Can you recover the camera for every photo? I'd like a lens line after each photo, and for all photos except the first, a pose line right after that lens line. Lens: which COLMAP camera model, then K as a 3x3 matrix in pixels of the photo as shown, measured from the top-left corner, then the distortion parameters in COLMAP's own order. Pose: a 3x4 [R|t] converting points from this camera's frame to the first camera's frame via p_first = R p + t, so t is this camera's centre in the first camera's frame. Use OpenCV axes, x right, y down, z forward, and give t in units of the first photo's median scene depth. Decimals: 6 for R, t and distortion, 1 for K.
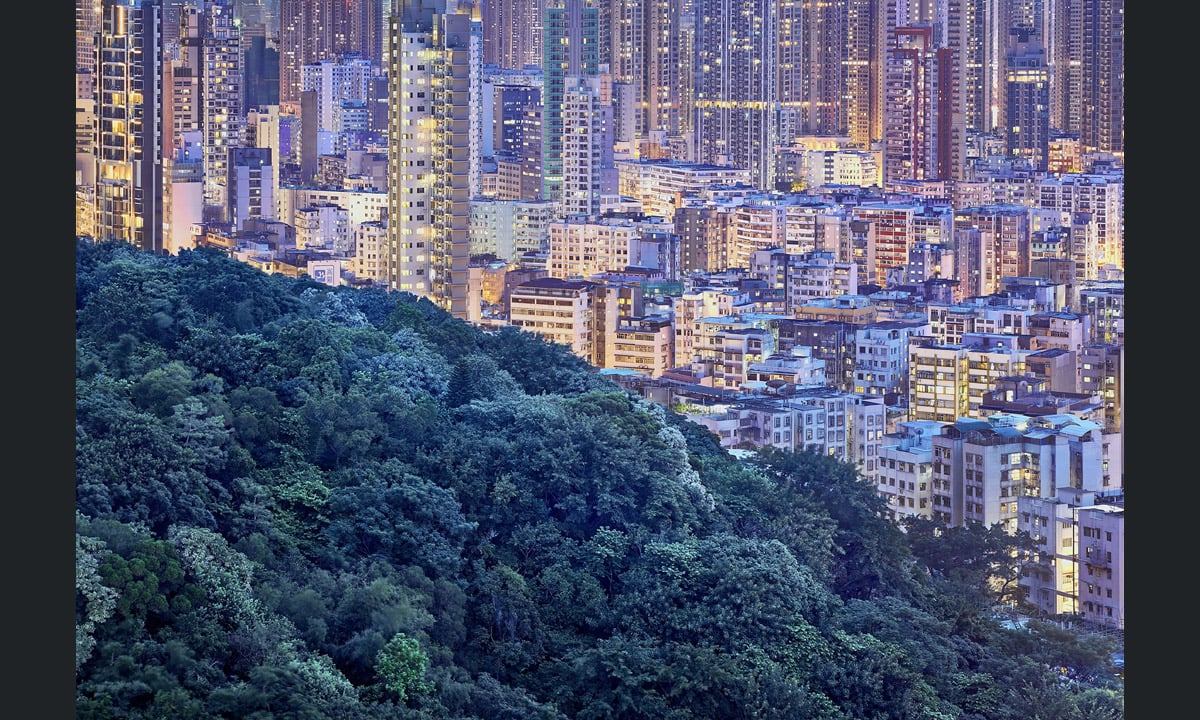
lens RADIAL K [[5451.1, 0, 600.0], [0, 5451.1, 360.0], [0, 0, 1]] dist [-0.160458, -1.688728]
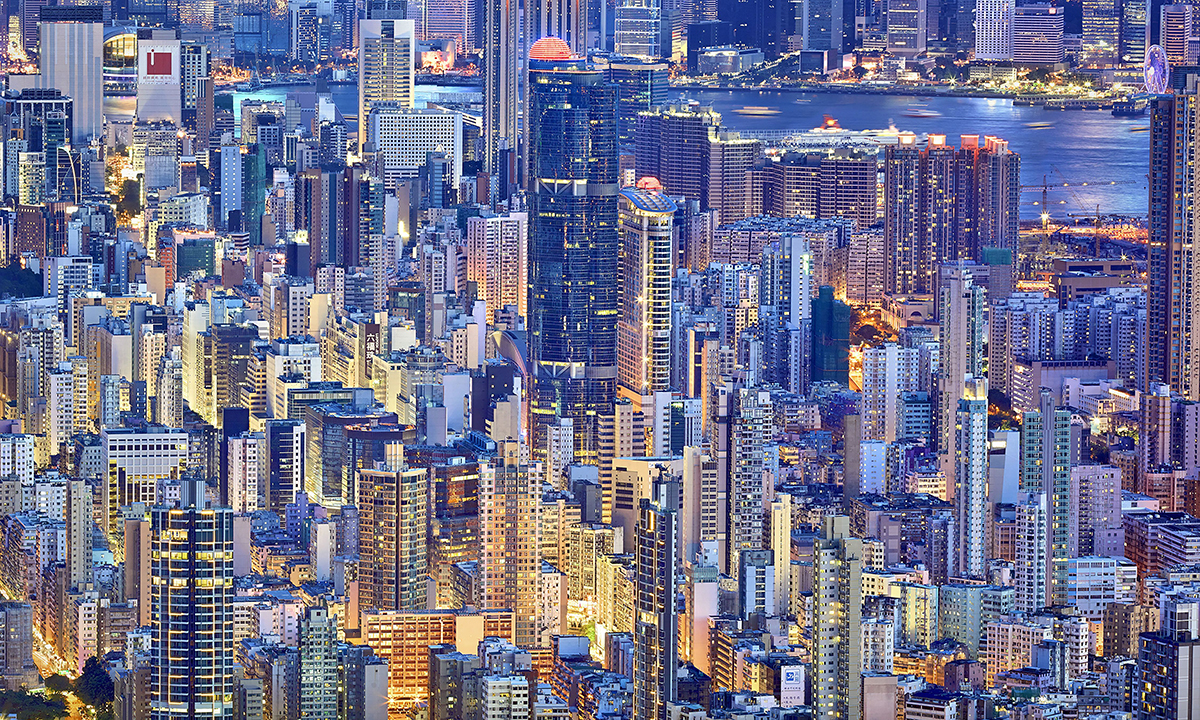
lens RADIAL K [[5488.0, 0, 600.0], [0, 5488.0, 360.0], [0, 0, 1]] dist [1.328898, -10.730737]
pose [[0.995076, 0.007734, -0.098813, 0.030990], [-0.013640, 0.998151, -0.059233, -0.008928], [0.098172, 0.060289, 0.993342, -0.335746]]
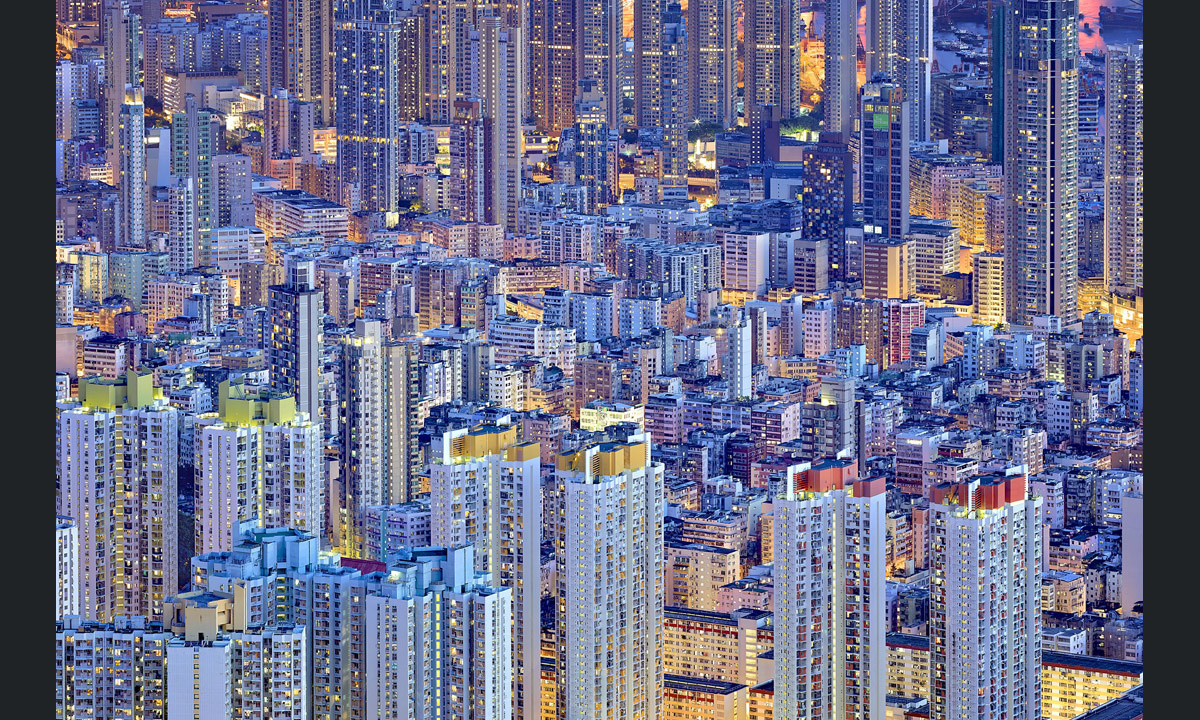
lens RADIAL K [[5451.1, 0, 600.0], [0, 5451.1, 360.0], [0, 0, 1]] dist [-0.160458, -1.688728]
pose [[0.999065, -0.008180, 0.042459, 0.049906], [0.007782, 0.999924, 0.009534, -0.014612], [-0.042534, -0.009194, 0.999053, -0.539383]]
